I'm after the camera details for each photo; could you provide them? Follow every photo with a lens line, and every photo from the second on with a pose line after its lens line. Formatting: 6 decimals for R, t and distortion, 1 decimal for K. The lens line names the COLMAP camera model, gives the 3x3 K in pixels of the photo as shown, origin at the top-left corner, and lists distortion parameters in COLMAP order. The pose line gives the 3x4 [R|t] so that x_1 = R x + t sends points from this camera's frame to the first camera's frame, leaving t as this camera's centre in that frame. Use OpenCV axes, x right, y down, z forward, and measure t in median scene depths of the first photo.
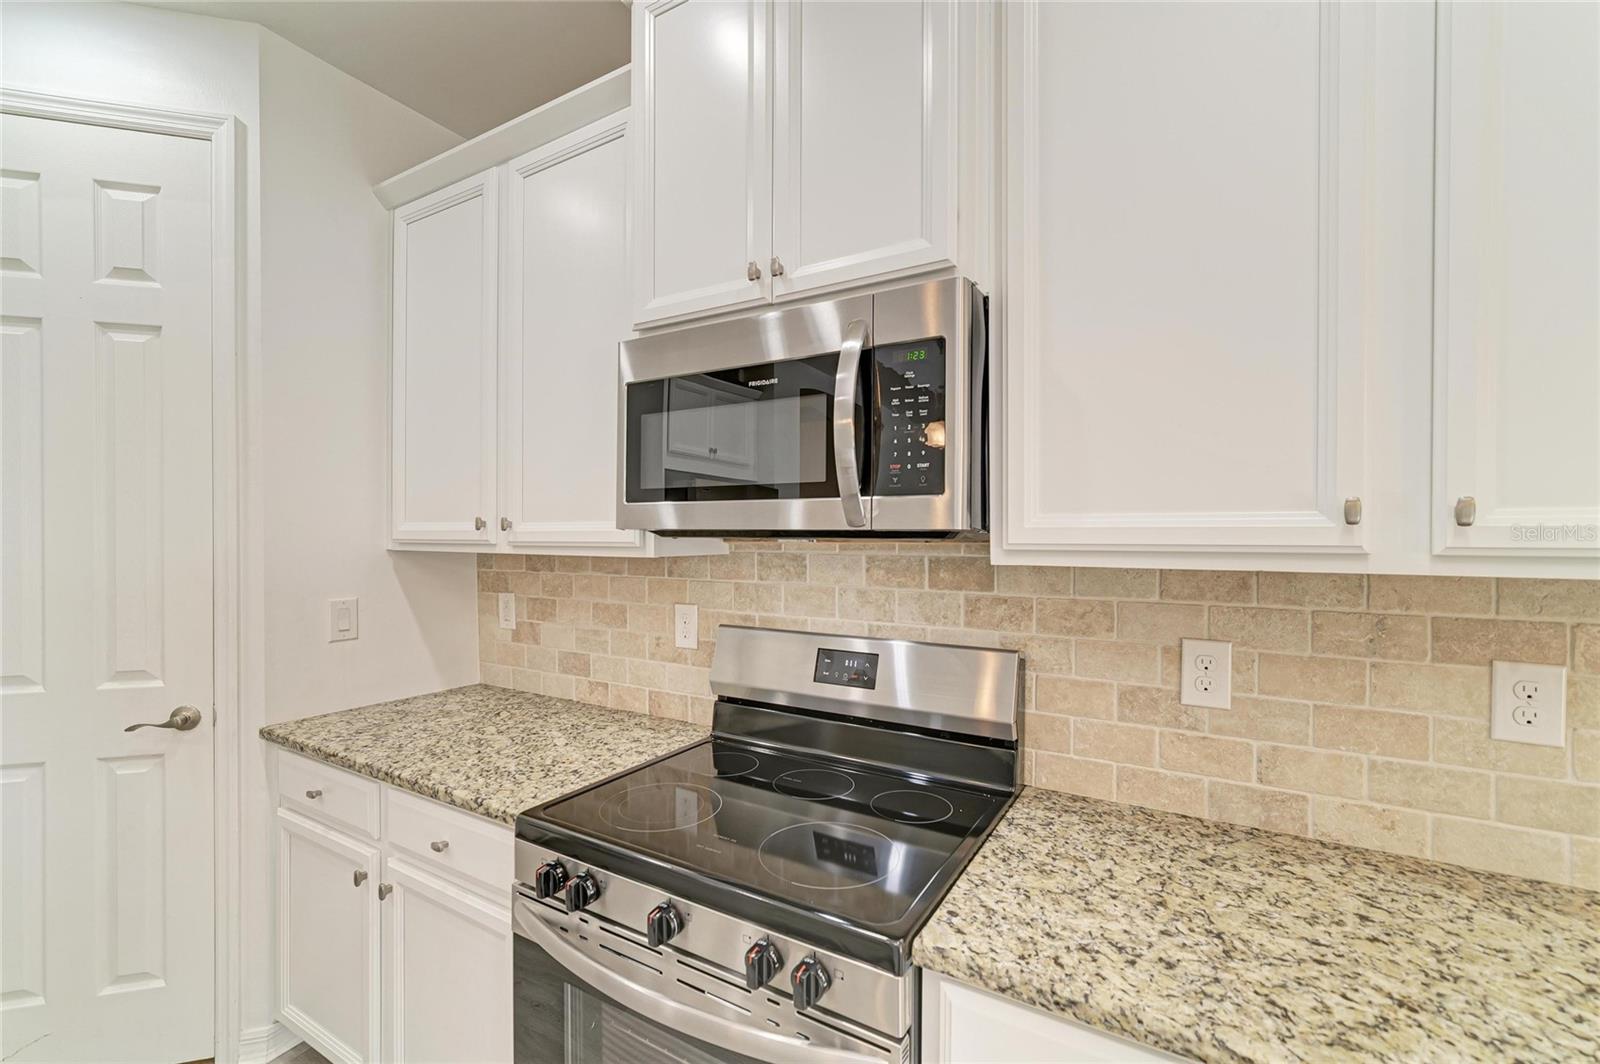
lens RADIAL K [[672.1, 0, 808.8], [0, 672.1, 540.4], [0, 0, 1]] dist [-0.014283, 0.007154]
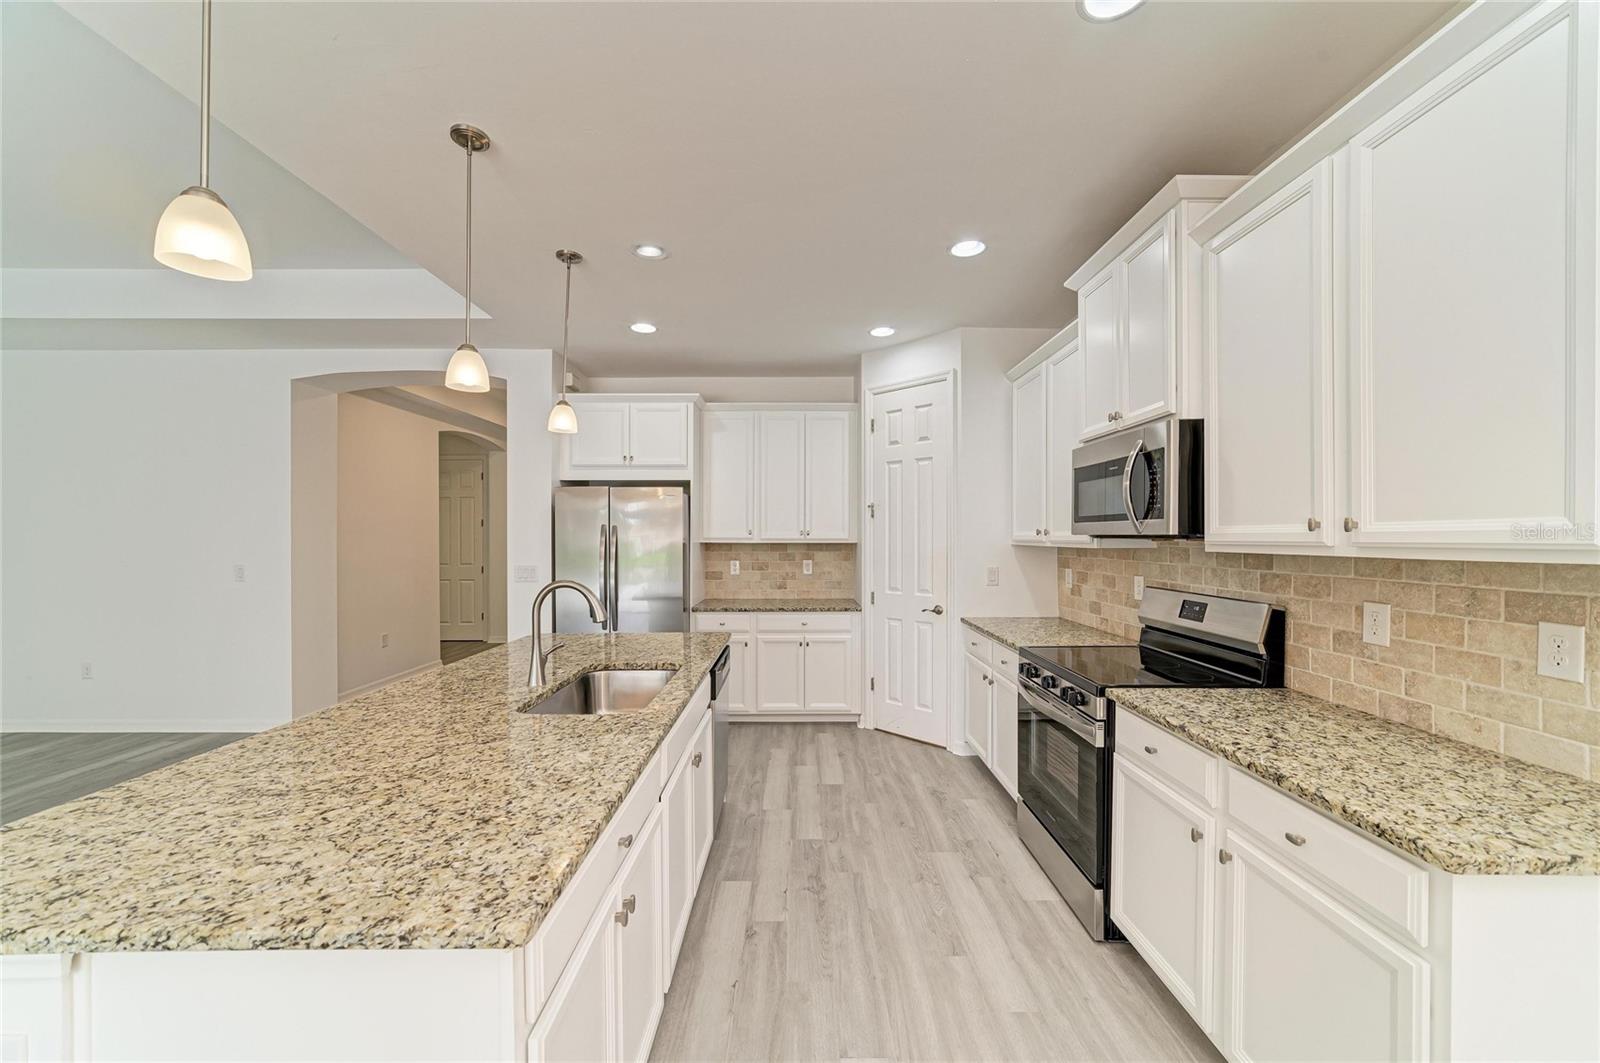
lens RADIAL K [[604.9, 0, 806.4], [0, 604.9, 540.4], [0, 0, 1]] dist [-0.020989, 0.007035]
pose [[0.516475, 0.000658, -0.856302, 1.154537], [-0.002449, 0.999997, -0.000709, 0.006884], [0.856299, 0.002463, 0.516475, -0.924219]]
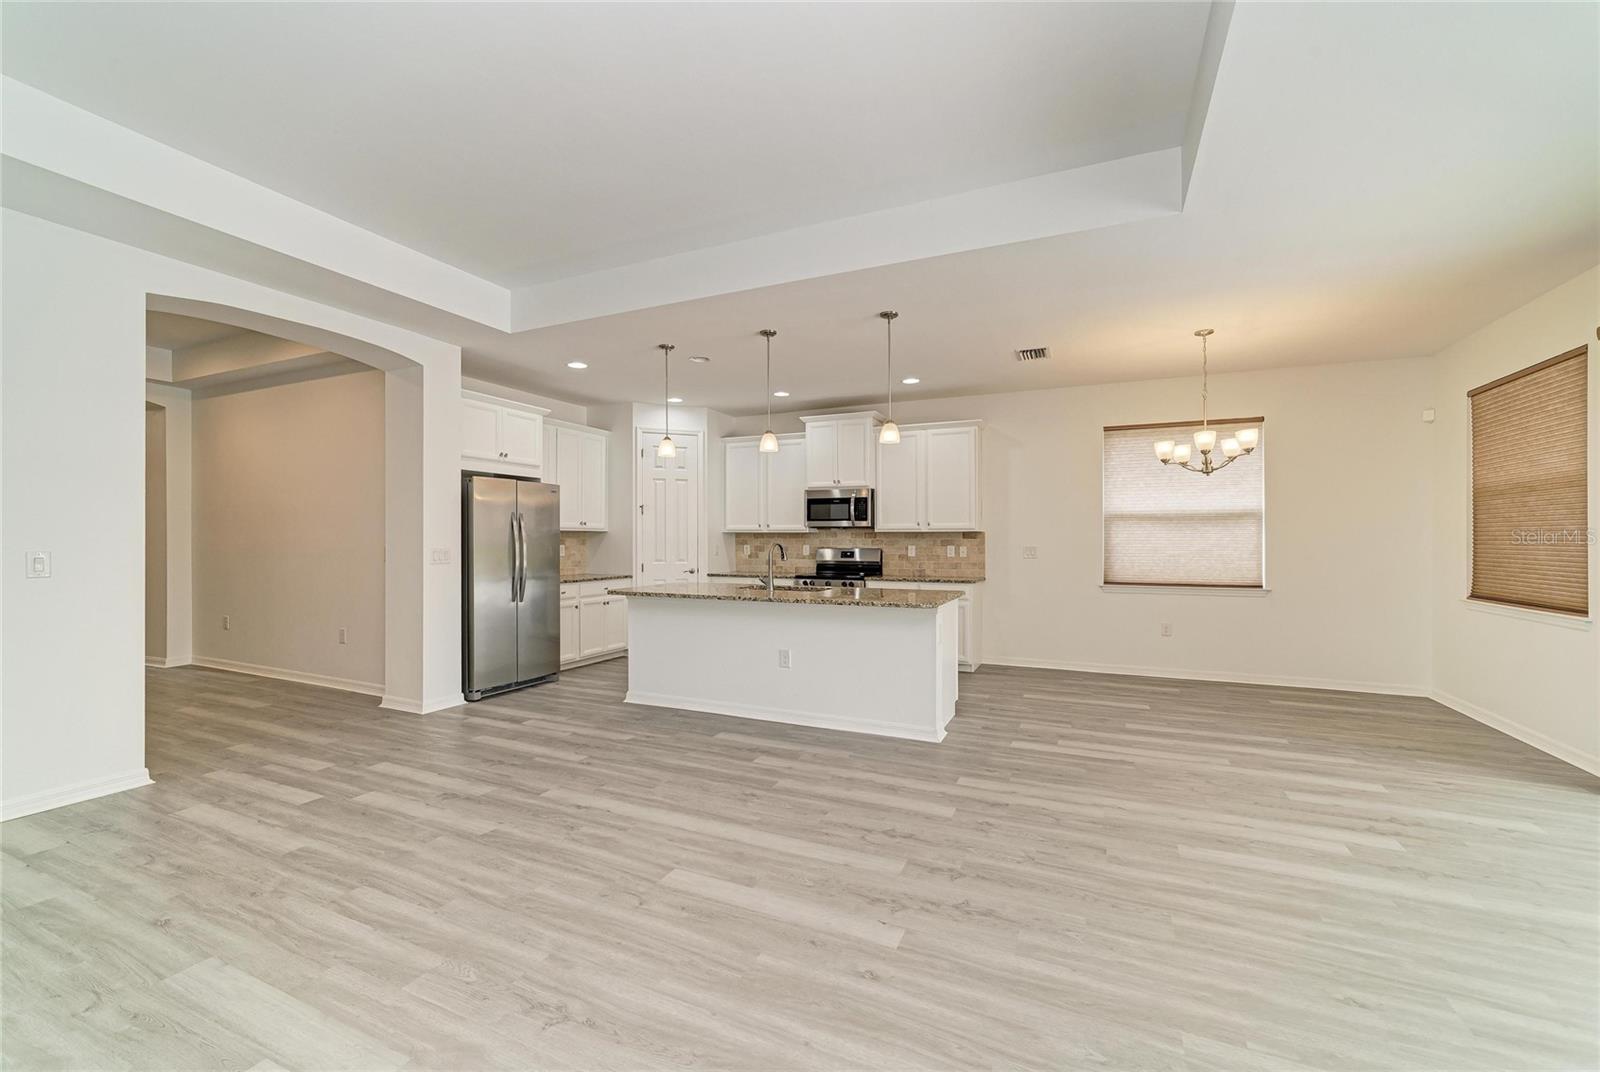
lens RADIAL K [[660.9, 0, 791.7], [0, 660.9, 537.9], [0, 0, 1]] dist [-0.001246, -0.000034]
pose [[0.995110, -0.001838, 0.098753, -1.071363], [0.002594, 0.999968, -0.007529, 0.132264], [-0.098736, 0.007749, 0.995084, -4.888590]]
